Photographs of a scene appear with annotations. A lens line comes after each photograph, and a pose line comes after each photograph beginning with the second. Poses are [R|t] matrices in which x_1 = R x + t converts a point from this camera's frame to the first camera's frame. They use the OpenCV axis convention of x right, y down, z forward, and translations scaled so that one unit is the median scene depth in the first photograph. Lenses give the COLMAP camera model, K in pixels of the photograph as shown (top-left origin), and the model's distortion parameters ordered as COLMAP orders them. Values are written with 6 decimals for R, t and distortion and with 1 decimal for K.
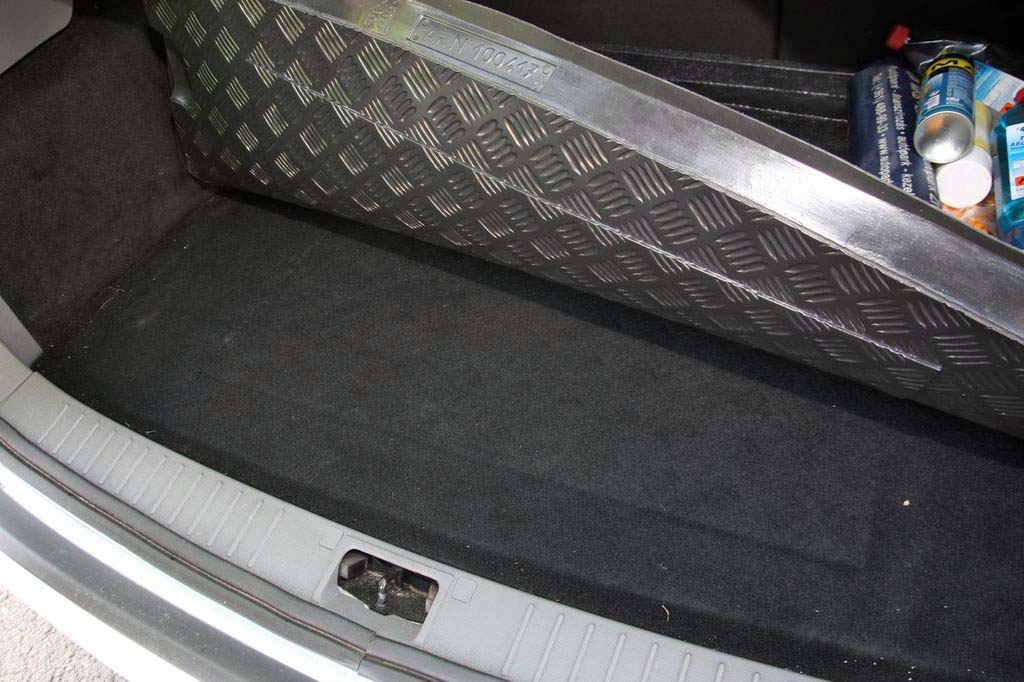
lens RADIAL K [[796.8, 0, 512.0], [0, 796.8, 341.0], [0, 0, 1]] dist [-0.126498, 0.106700]
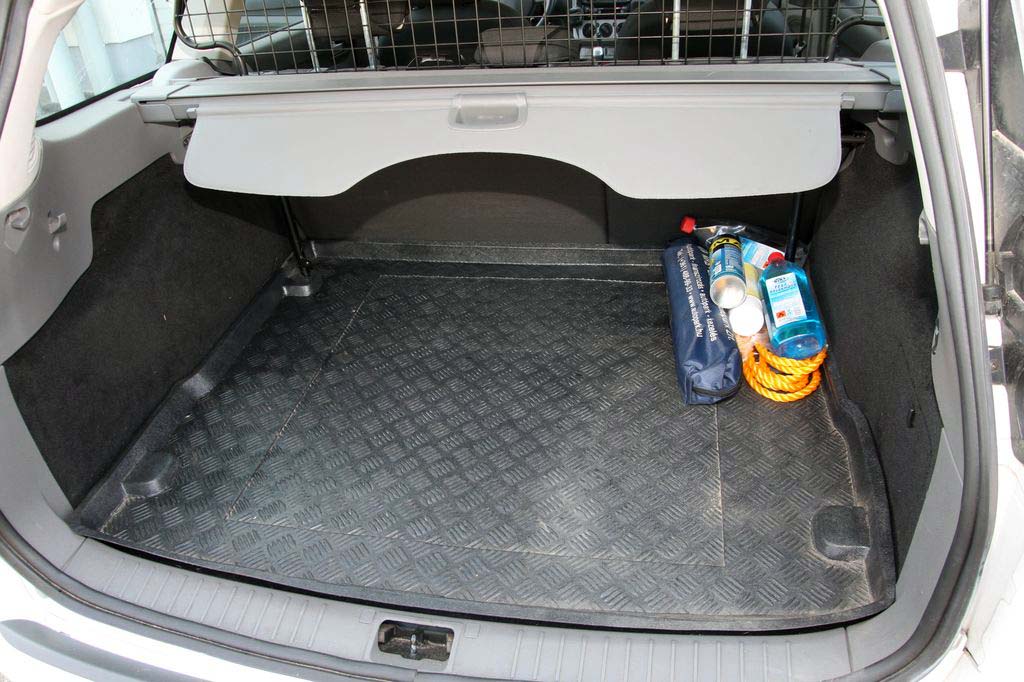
lens RADIAL K [[796.8, 0, 512.0], [0, 796.8, 341.0], [0, 0, 1]] dist [-0.126498, 0.106700]
pose [[0.974195, -0.099378, 0.202654, -0.163358], [0.137633, 0.973166, -0.184404, 0.052445], [-0.178890, 0.207537, 0.961731, -0.364351]]
